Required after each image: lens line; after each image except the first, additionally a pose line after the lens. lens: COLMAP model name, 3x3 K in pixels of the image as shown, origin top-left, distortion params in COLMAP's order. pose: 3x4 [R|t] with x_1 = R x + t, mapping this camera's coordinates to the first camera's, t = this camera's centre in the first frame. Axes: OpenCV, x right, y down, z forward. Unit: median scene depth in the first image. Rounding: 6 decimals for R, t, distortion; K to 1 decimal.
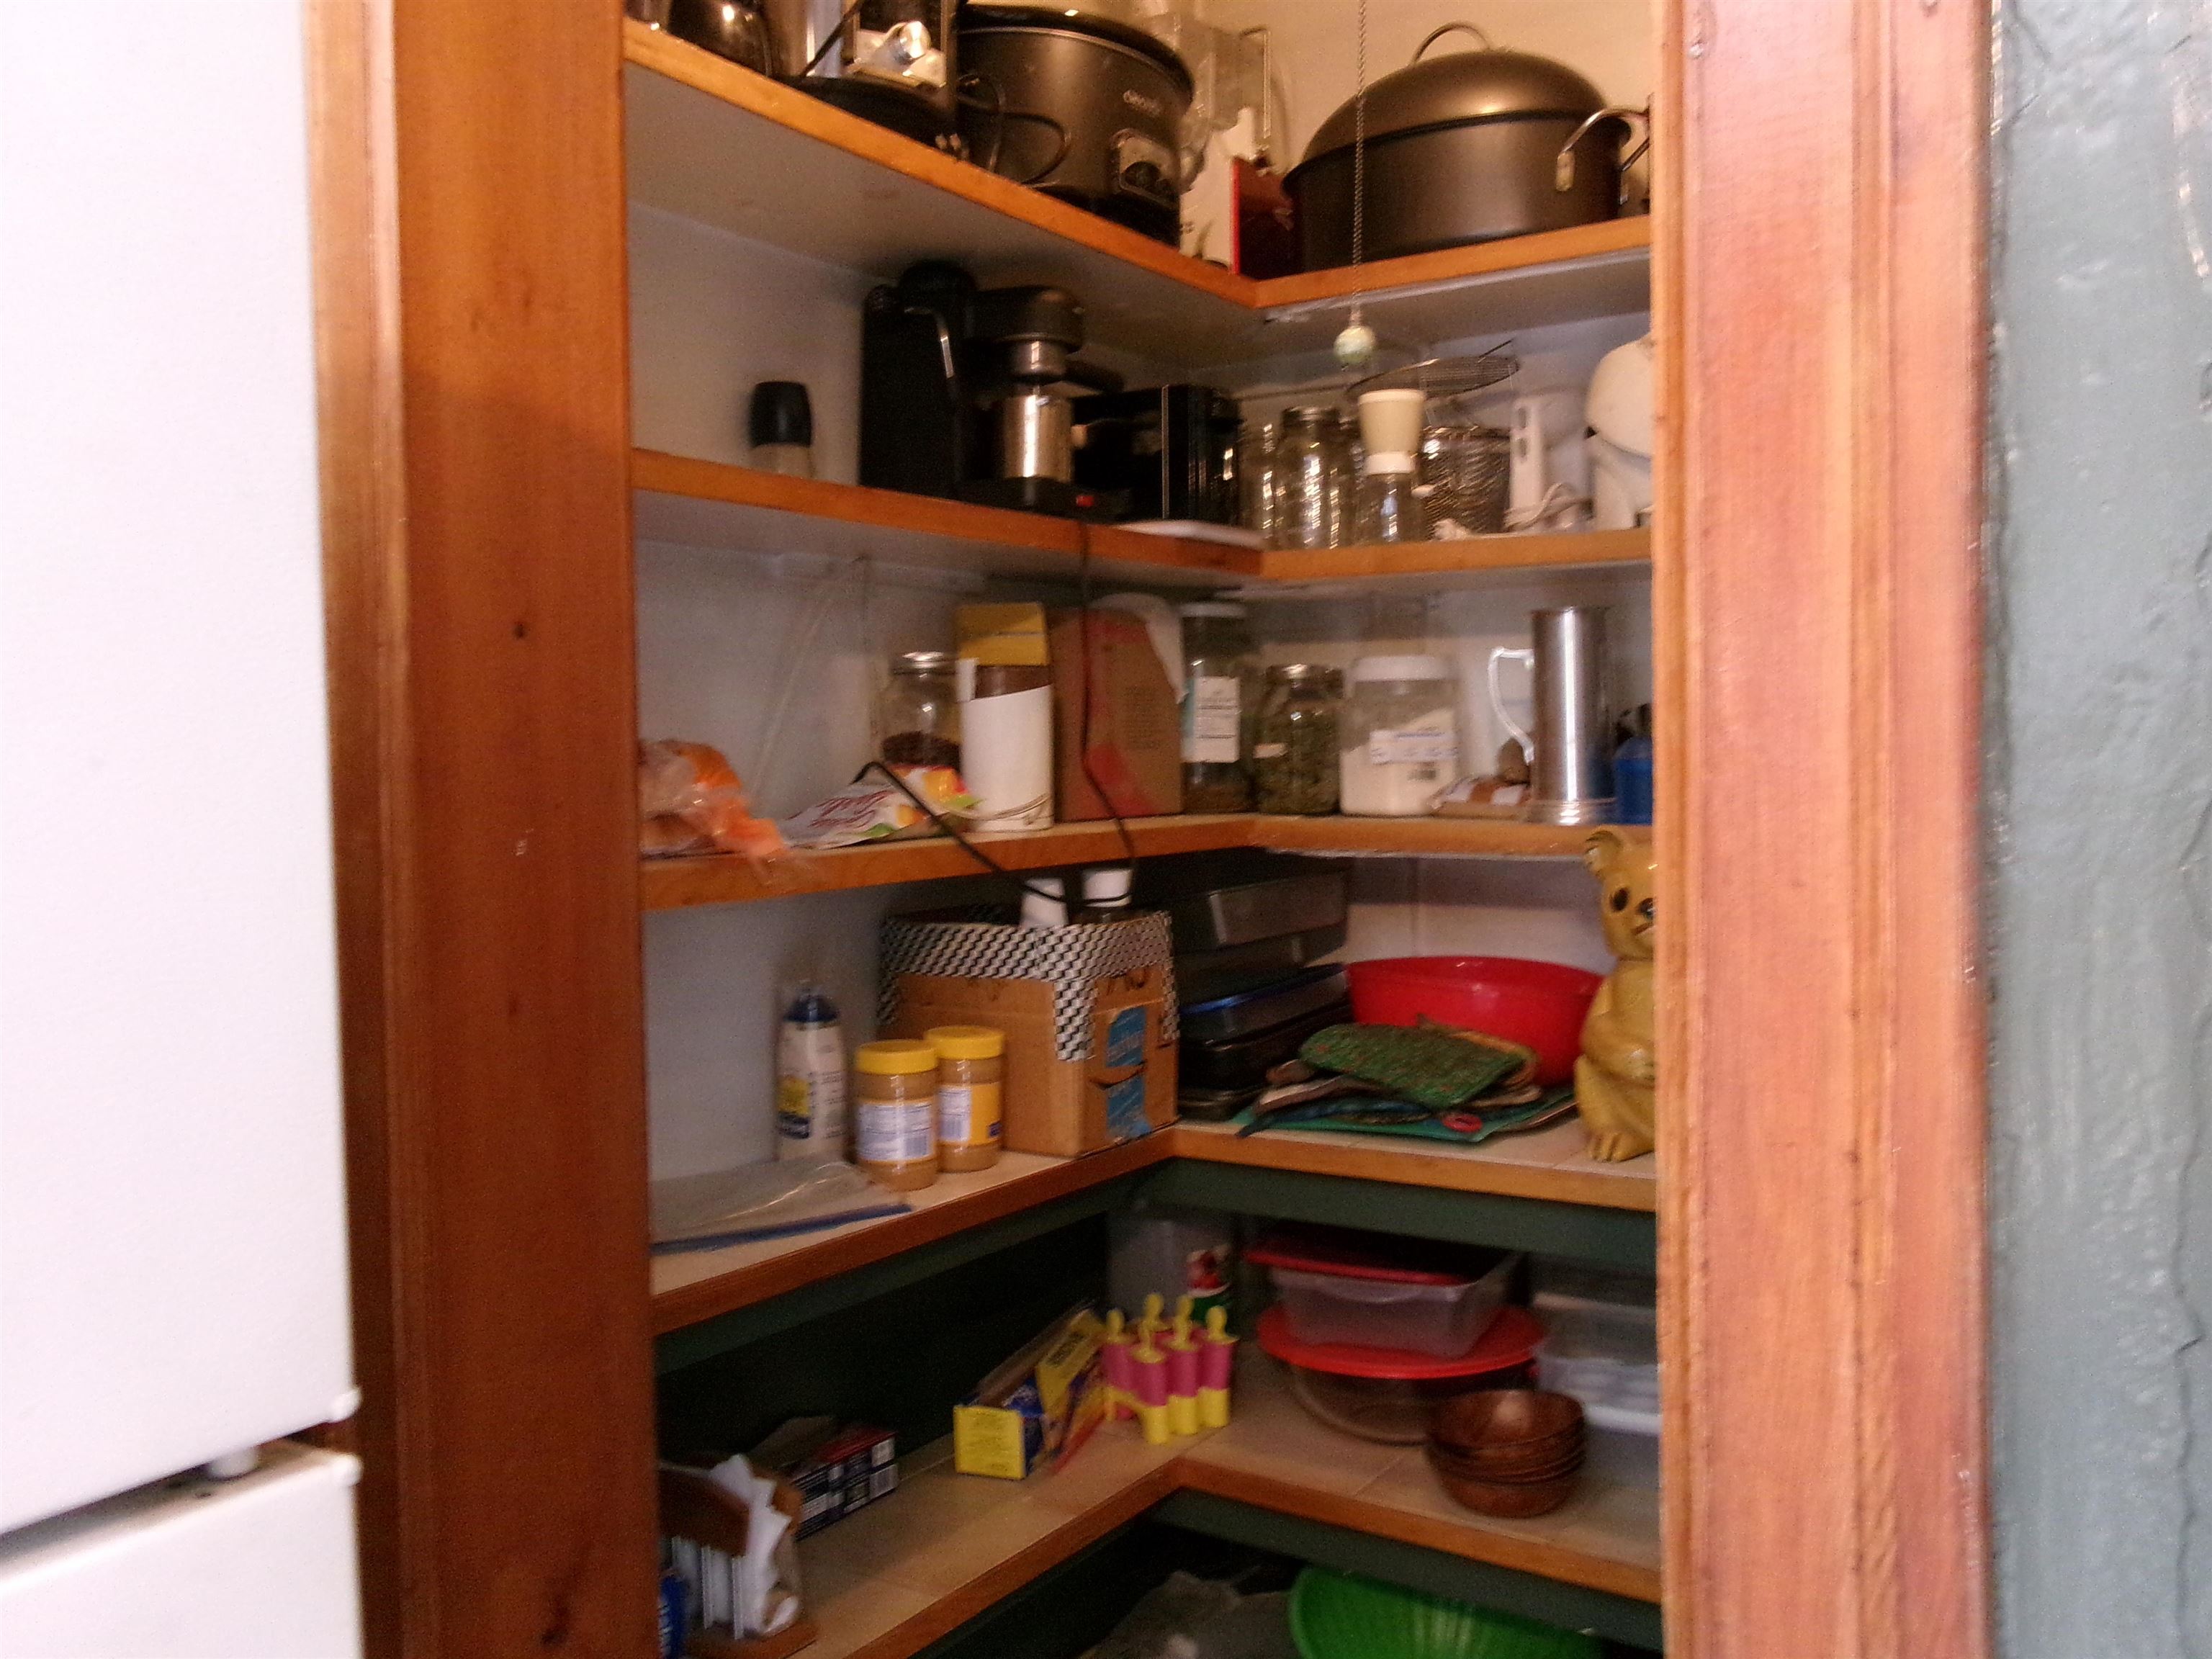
lens RADIAL K [[1859.1, 0, 1091.2], [0, 1859.1, 827.3], [0, 0, 1]] dist [0.005380, 0.020540]
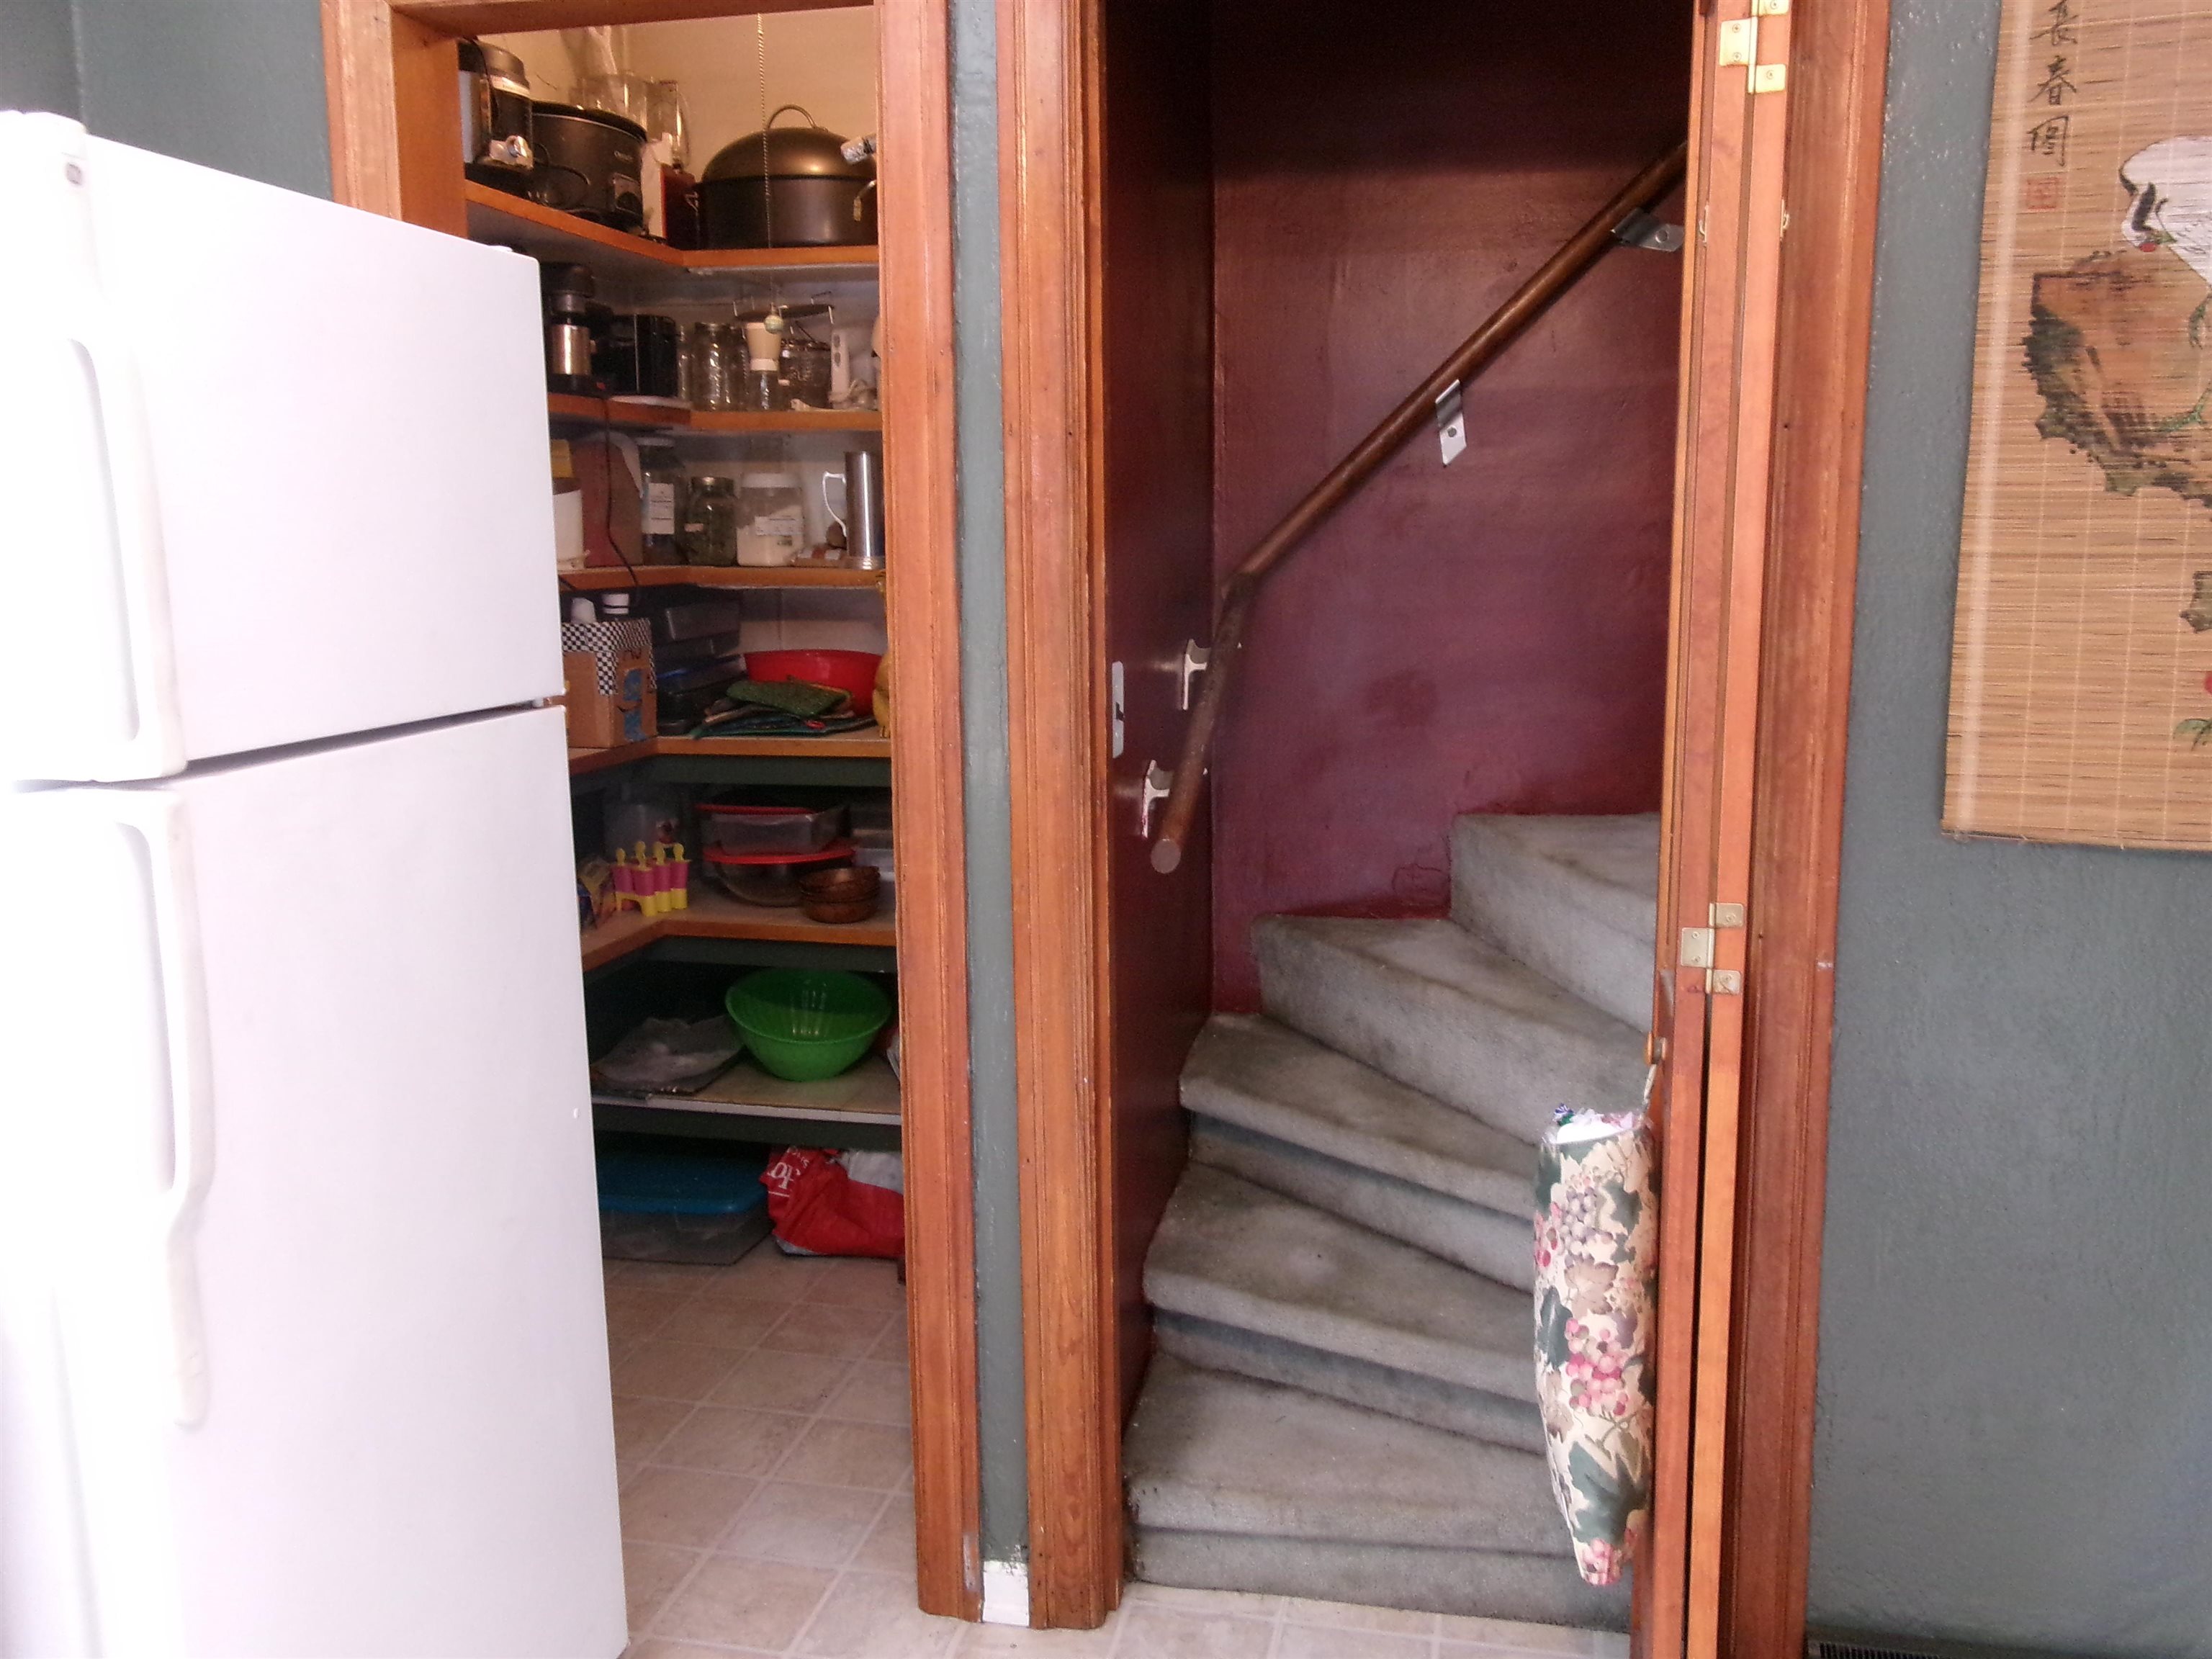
lens RADIAL K [[1859.1, 0, 1092.9], [0, 1859.1, 822.2], [0, 0, 1]] dist [0.005380, 0.020540]
pose [[0.932609, -0.045684, 0.357986, -0.205454], [0.004735, 0.993419, 0.114439, 0.036916], [-0.360858, -0.105031, 0.926688, -0.816070]]
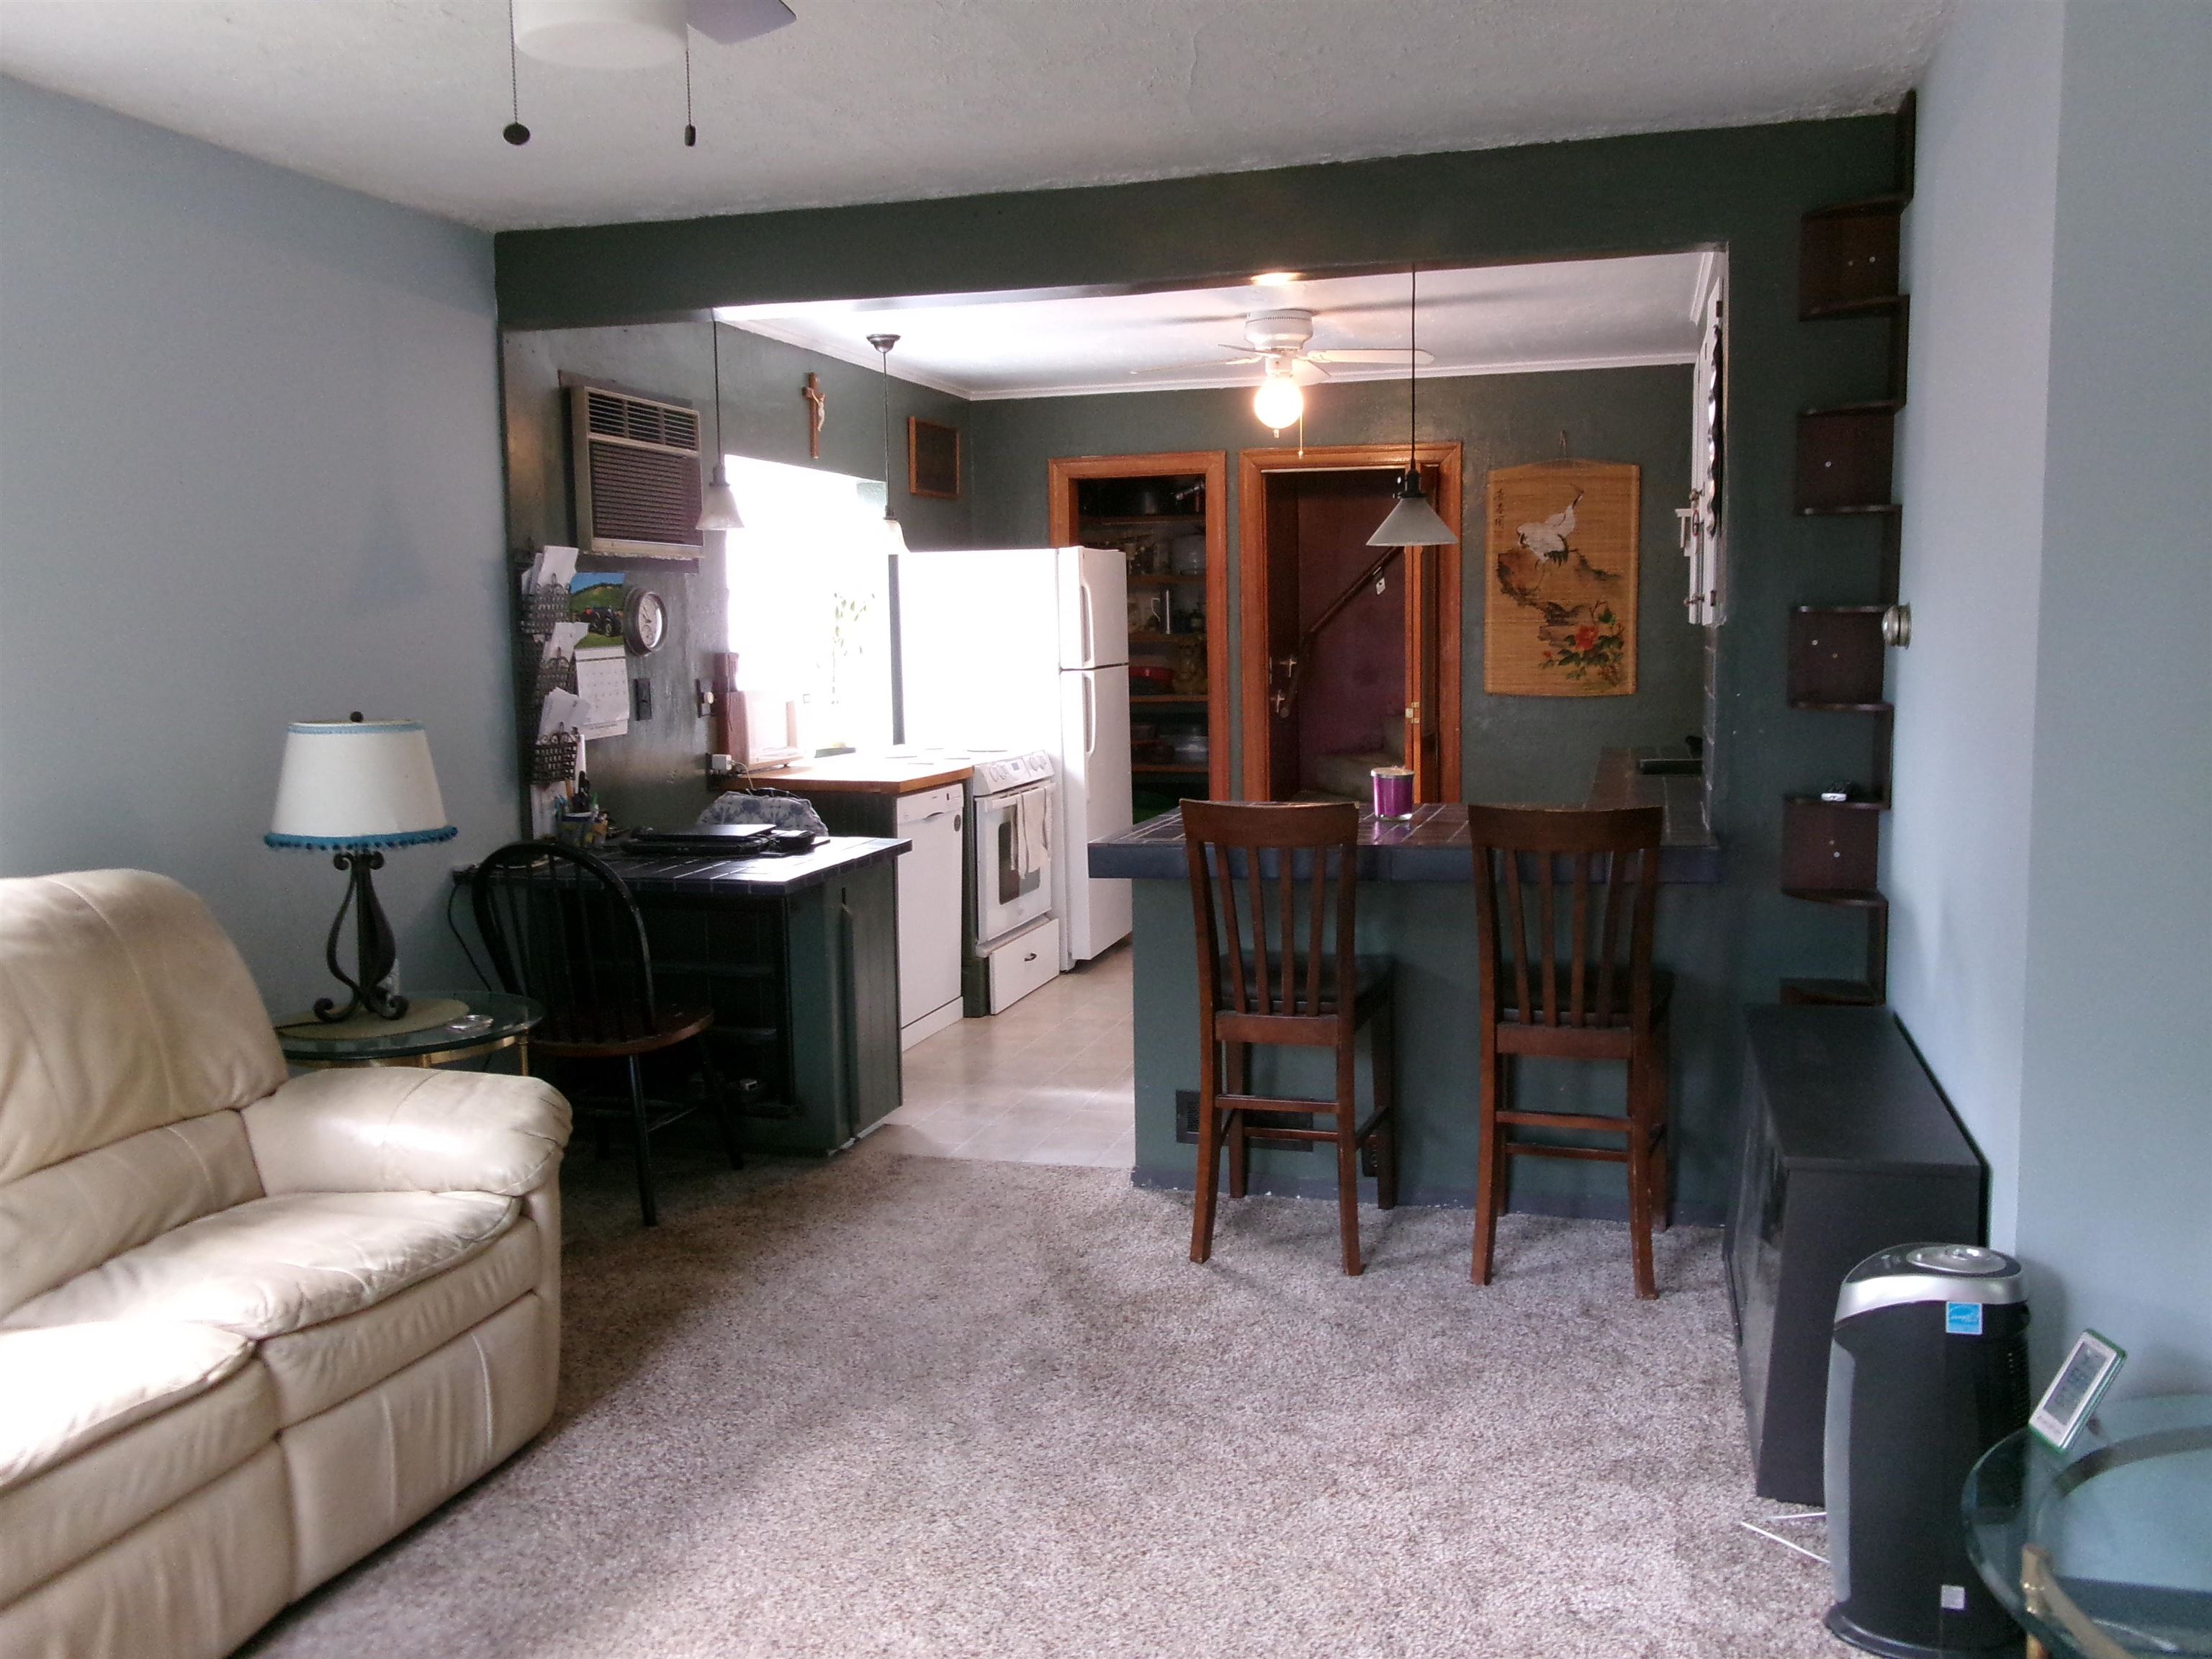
lens RADIAL K [[1859.1, 0, 1107.9], [0, 1859.1, 830.4], [0, 0, 1]] dist [0.005380, 0.020540]
pose [[0.947538, -0.037852, 0.317395, -1.372980], [0.014813, 0.997097, 0.074691, 0.138383], [-0.319301, -0.066071, 0.945347, -3.402350]]
